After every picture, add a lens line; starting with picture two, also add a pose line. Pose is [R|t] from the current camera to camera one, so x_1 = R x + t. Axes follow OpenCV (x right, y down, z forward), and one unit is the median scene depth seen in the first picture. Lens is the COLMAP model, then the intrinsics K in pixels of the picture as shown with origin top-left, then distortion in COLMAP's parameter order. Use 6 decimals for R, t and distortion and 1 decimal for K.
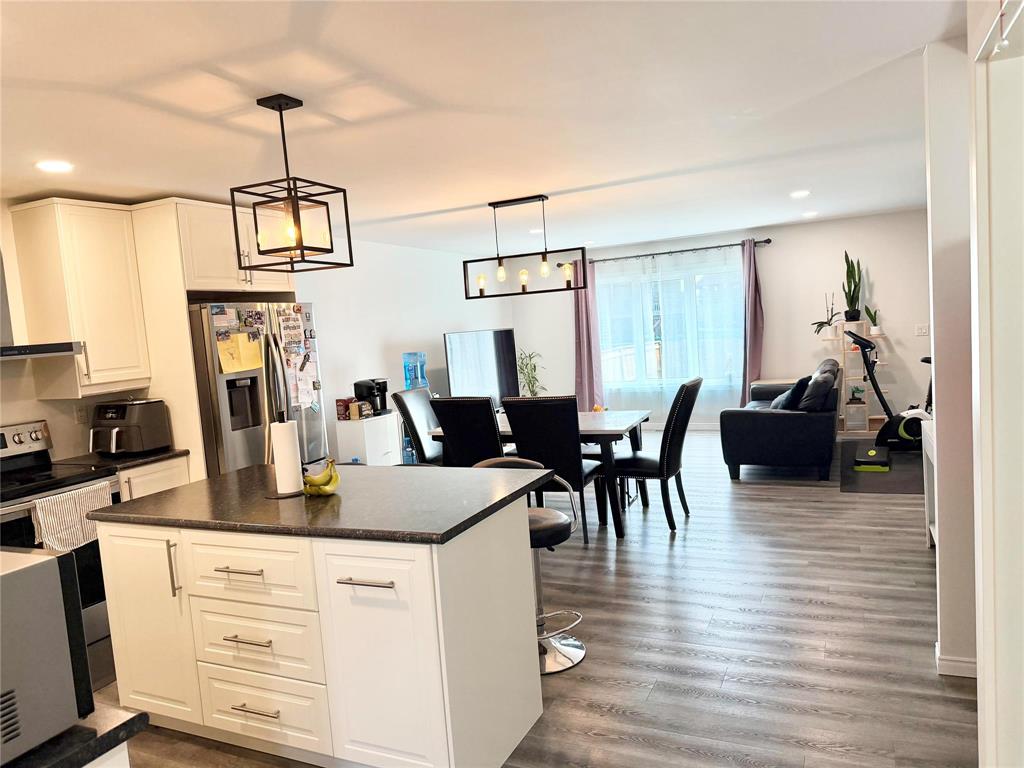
lens RADIAL K [[722.6, 0, 512.0], [0, 722.6, 384.0], [0, 0, 1]] dist [0.074275, -0.103817]
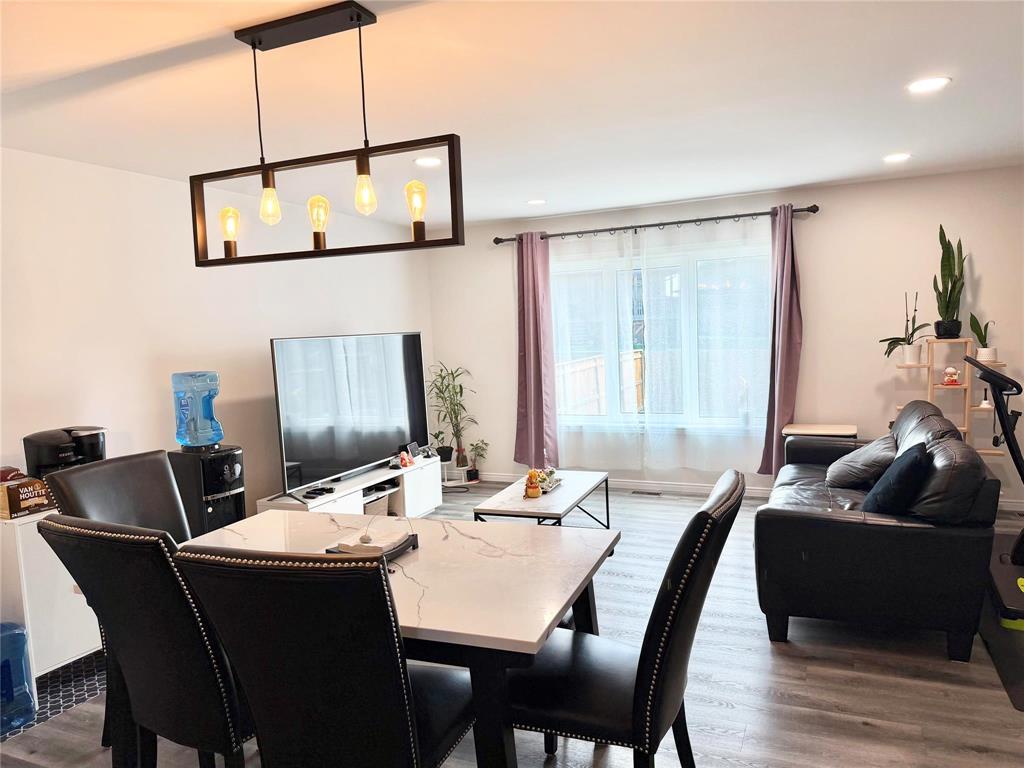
lens RADIAL K [[728.6, 0, 515.4], [0, 728.6, 396.4], [0, 0, 1]] dist [-0.000464, 0.000518]
pose [[0.999131, 0.026492, 0.032177, 0.089295], [-0.026947, 0.999542, 0.013781, -0.040320], [-0.031797, -0.014636, 0.999387, 0.444742]]
